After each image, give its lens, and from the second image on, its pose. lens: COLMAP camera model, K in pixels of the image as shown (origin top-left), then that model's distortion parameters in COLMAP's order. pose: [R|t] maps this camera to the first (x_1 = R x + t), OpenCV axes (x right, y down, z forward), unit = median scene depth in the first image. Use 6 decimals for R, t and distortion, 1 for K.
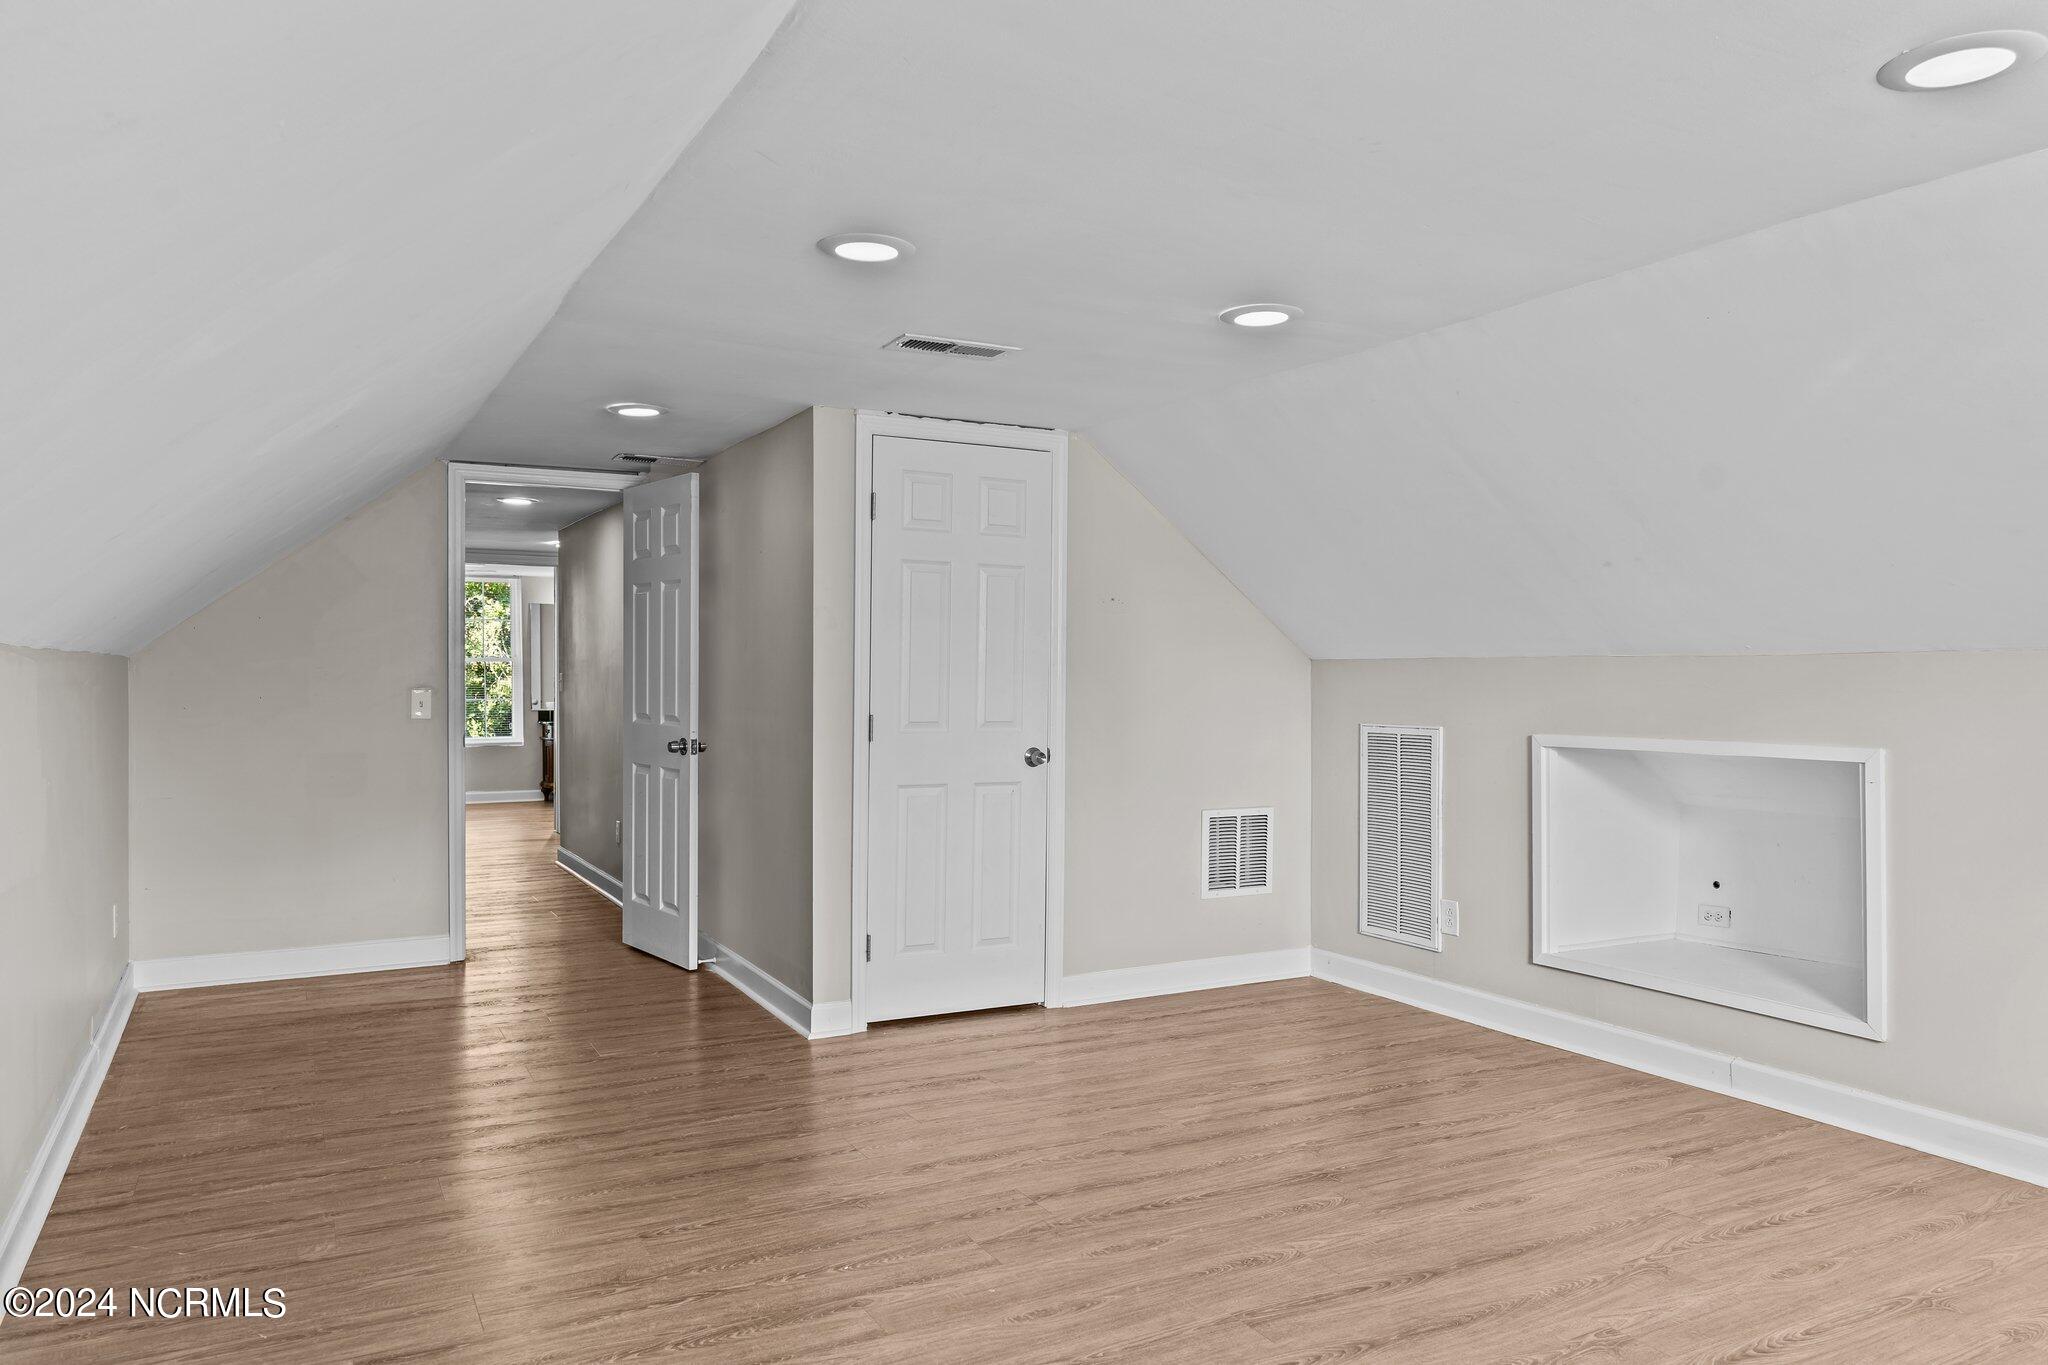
lens RADIAL K [[1447.3, 0, 1021.2], [0, 1447.3, 675.5], [0, 0, 1]] dist [0.001257, 0.000635]
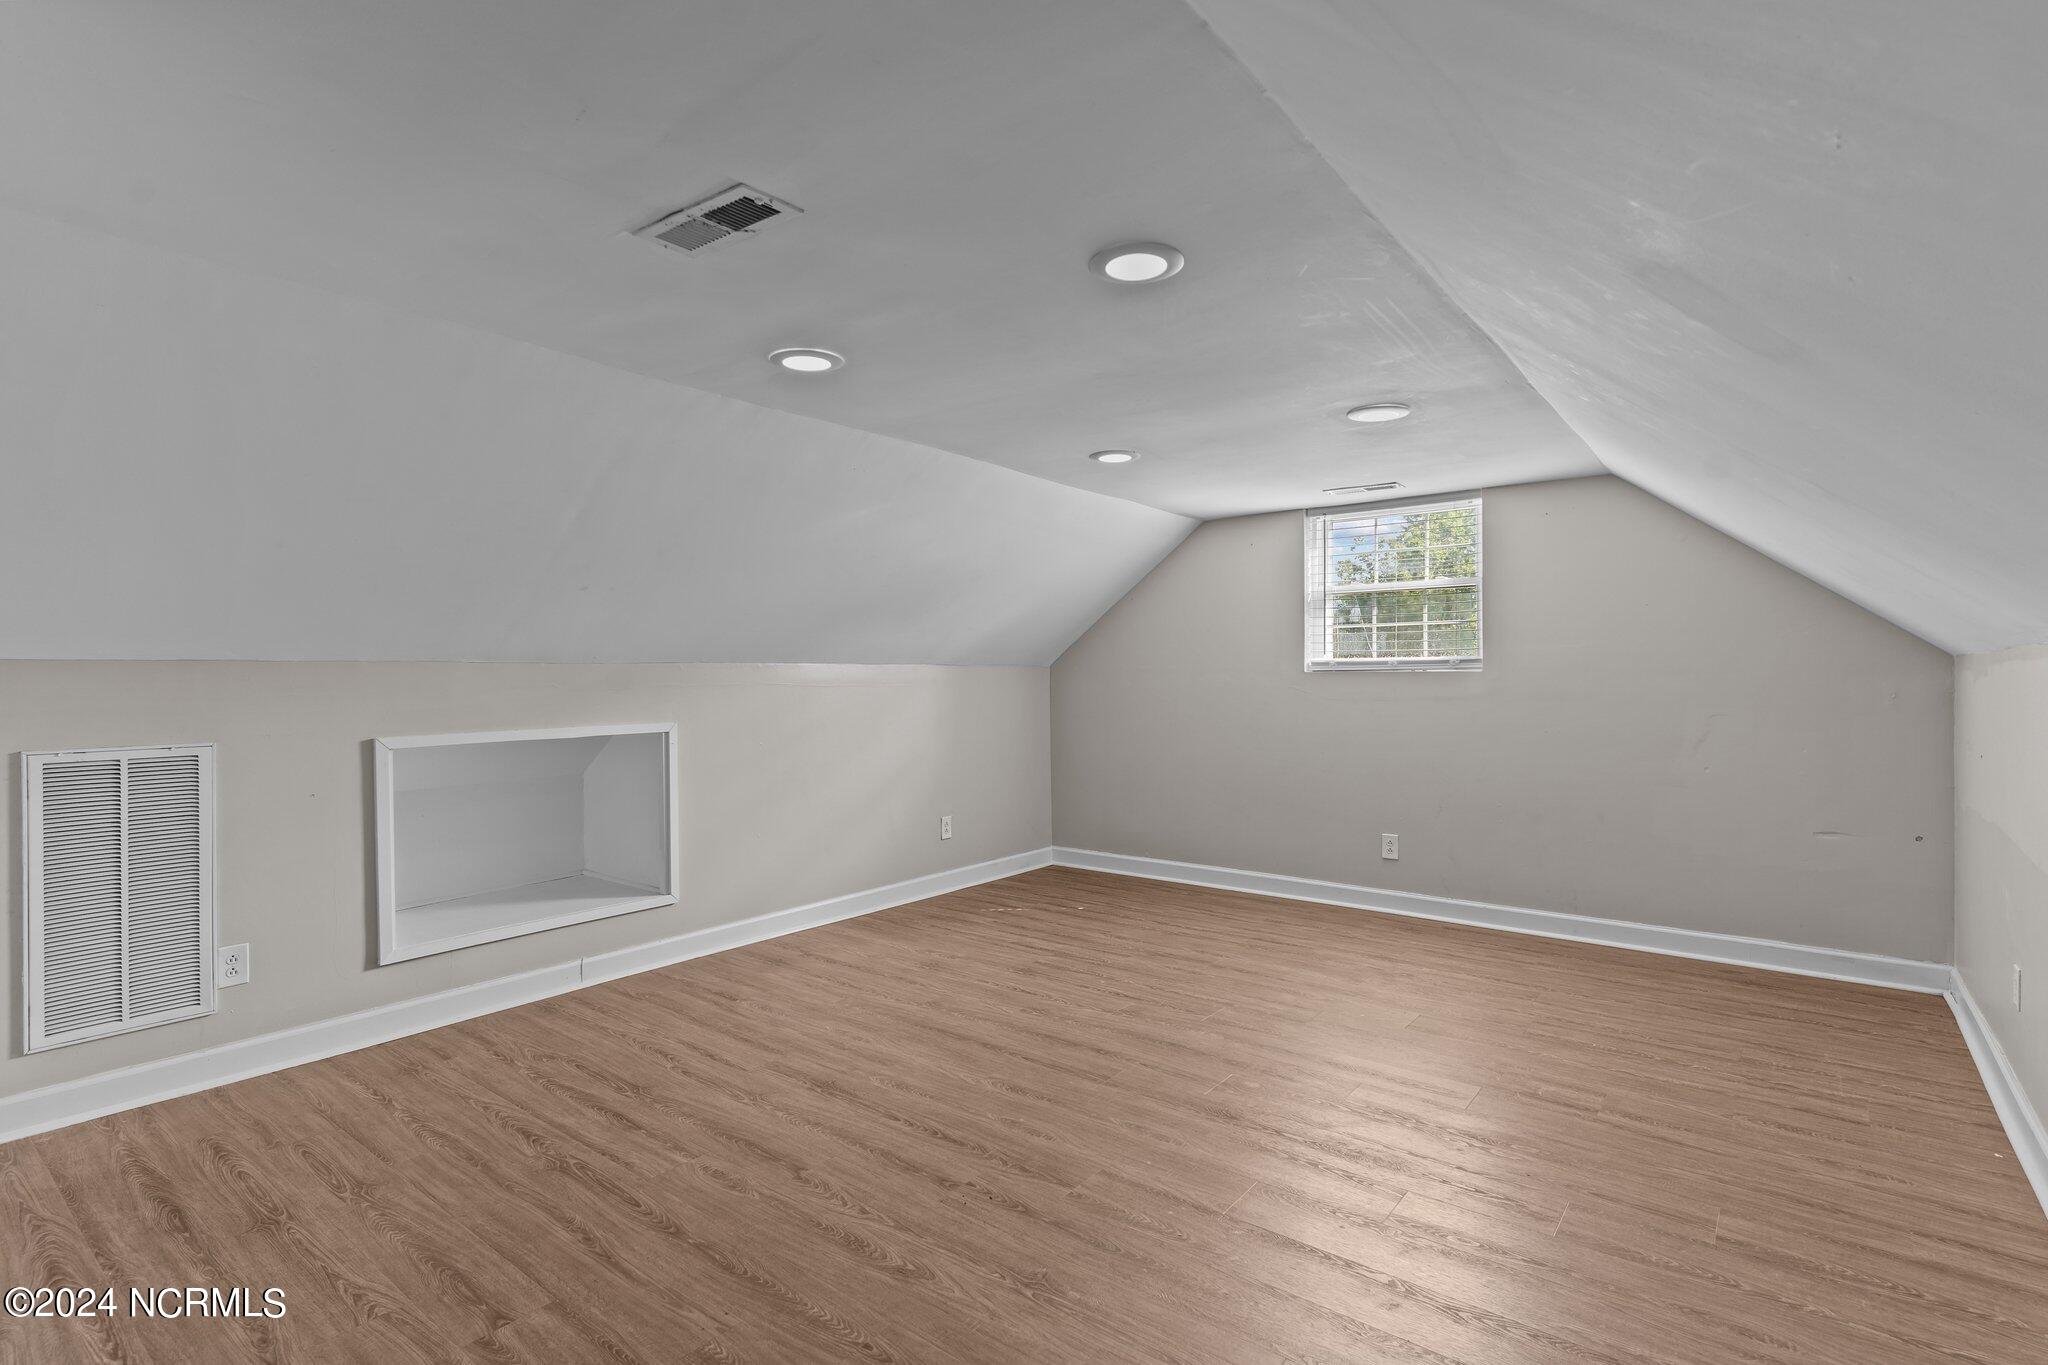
lens RADIAL K [[990.6, 0, 1019.9], [0, 990.6, 682.6], [0, 0, 1]] dist [0.004443, 0.001058]
pose [[-0.415324, -0.005967, 0.909654, -0.598245], [0.005575, 0.999943, 0.009104, -0.002950], [-0.909657, 0.008853, -0.415267, 1.148985]]
